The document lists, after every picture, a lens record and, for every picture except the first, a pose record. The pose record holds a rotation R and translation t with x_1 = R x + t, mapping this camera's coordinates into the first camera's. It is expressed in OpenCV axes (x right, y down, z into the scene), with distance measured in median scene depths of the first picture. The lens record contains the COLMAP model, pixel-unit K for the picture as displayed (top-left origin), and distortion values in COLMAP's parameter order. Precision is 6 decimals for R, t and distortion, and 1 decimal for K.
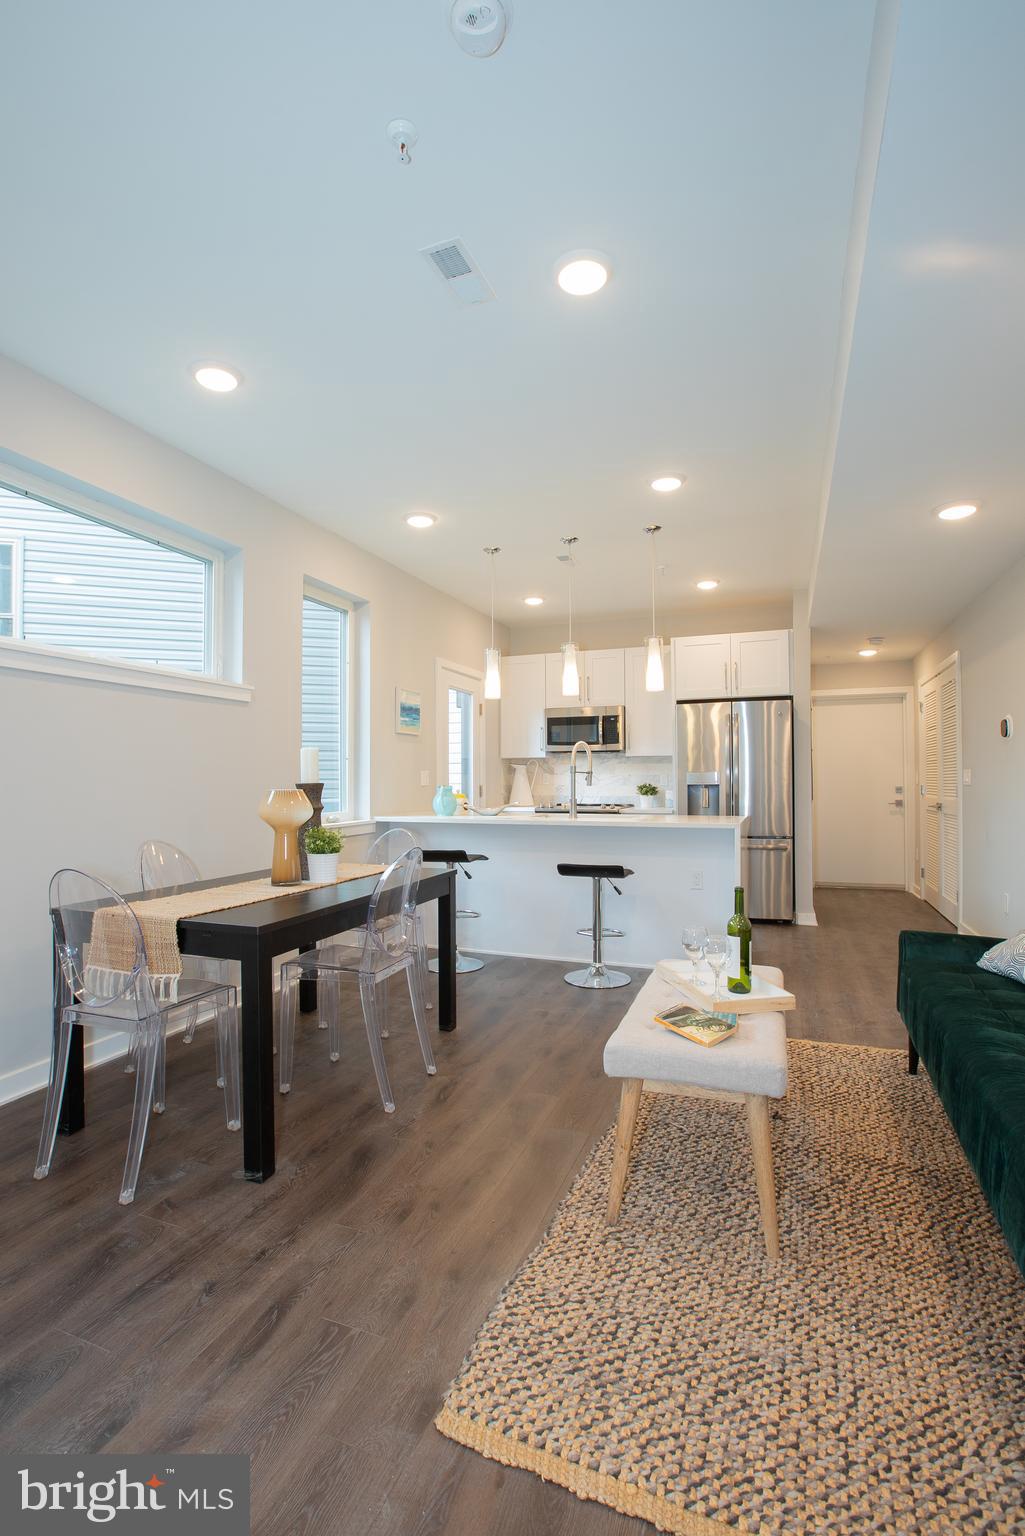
lens RADIAL K [[715.0, 0, 501.8], [0, 715.0, 779.4], [0, 0, 1]] dist [-0.051532, 0.019067]
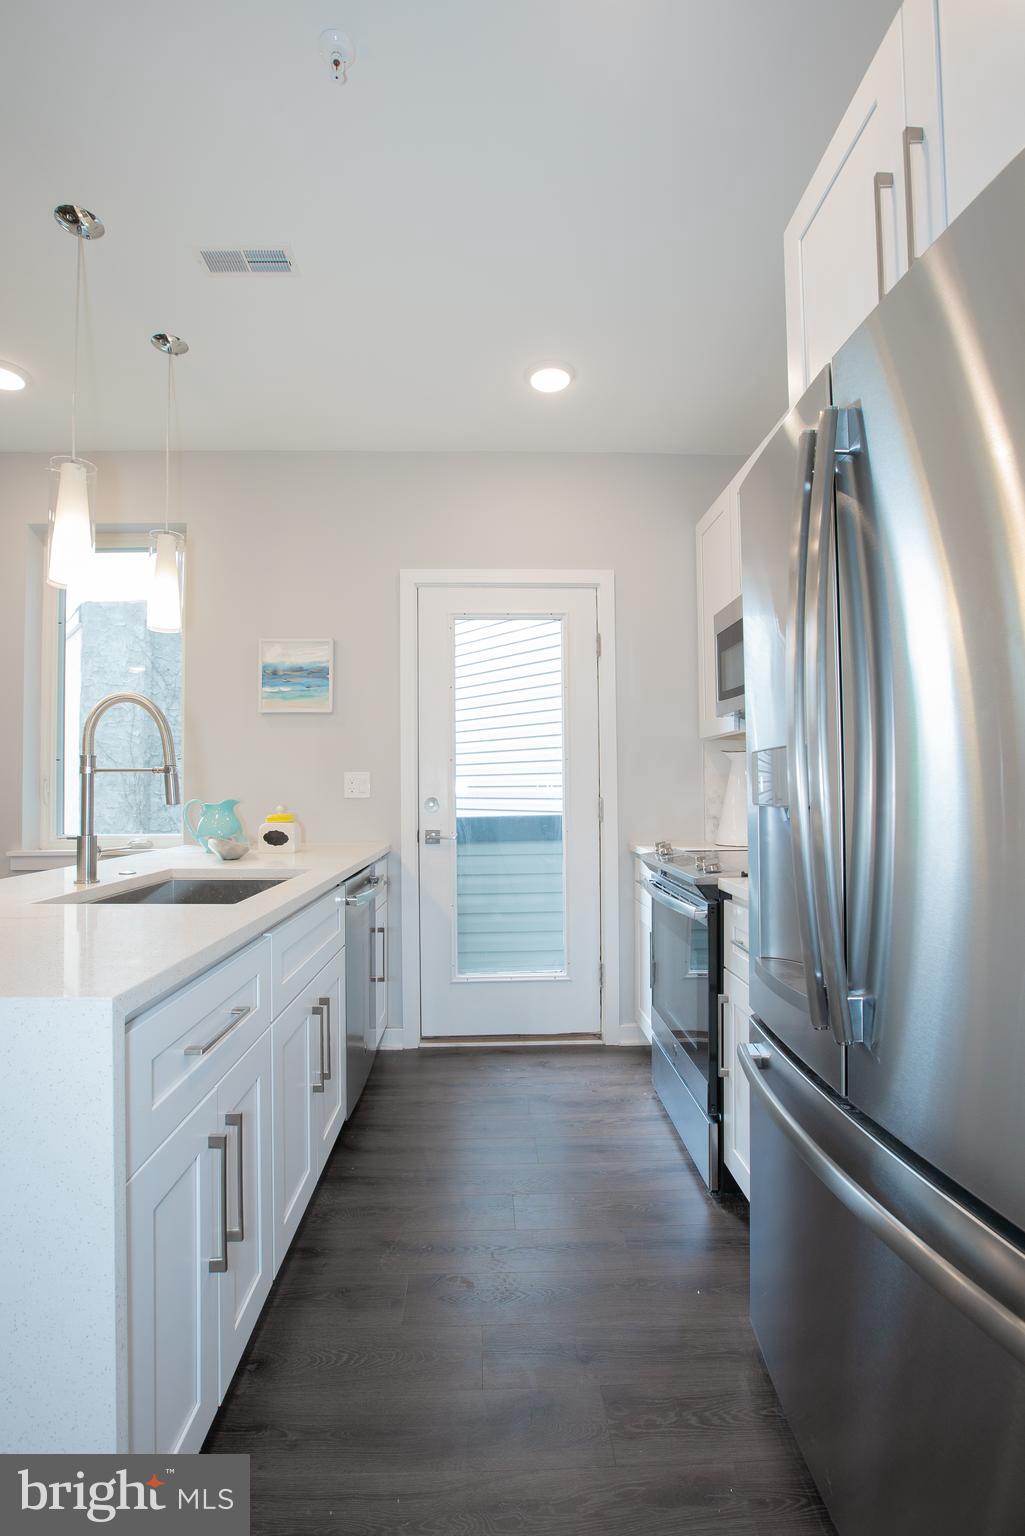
lens RADIAL K [[715.0, 0, 508.4], [0, 715.0, 774.6], [0, 0, 1]] dist [-0.051532, 0.019067]
pose [[0.396447, -0.017909, -0.917883, 0.486763], [0.005179, 0.999837, -0.017271, 0.000166], [0.918043, 0.002094, 0.396475, 0.915053]]
